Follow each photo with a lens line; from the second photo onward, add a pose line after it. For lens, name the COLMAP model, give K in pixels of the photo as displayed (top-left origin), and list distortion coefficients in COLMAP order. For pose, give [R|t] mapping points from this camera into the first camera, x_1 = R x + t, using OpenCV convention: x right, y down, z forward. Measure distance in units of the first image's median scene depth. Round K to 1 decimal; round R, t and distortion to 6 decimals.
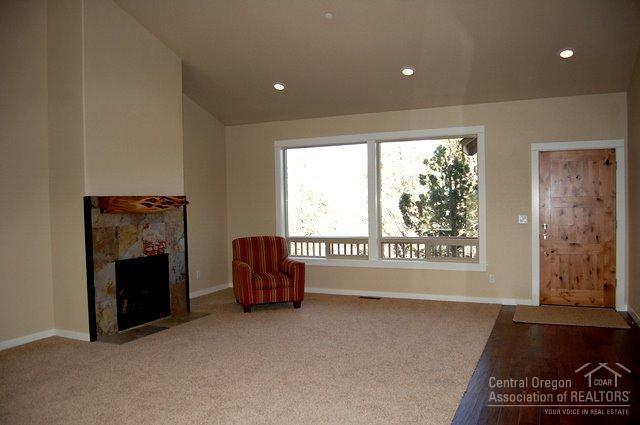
lens RADIAL K [[505.8, 0, 318.9], [0, 505.8, 213.2], [0, 0, 1]] dist [-0.087109, 0.029216]
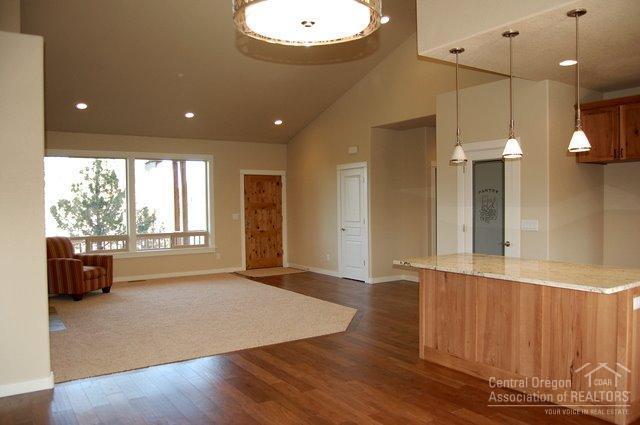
lens RADIAL K [[505.8, 0, 316.8], [0, 505.8, 211.6], [0, 0, 1]] dist [-0.087109, 0.029216]
pose [[0.520160, -0.012053, 0.853984, -0.871048], [0.017392, 0.999843, 0.003518, -0.006275], [-0.853891, 0.013023, 0.520288, -0.055908]]
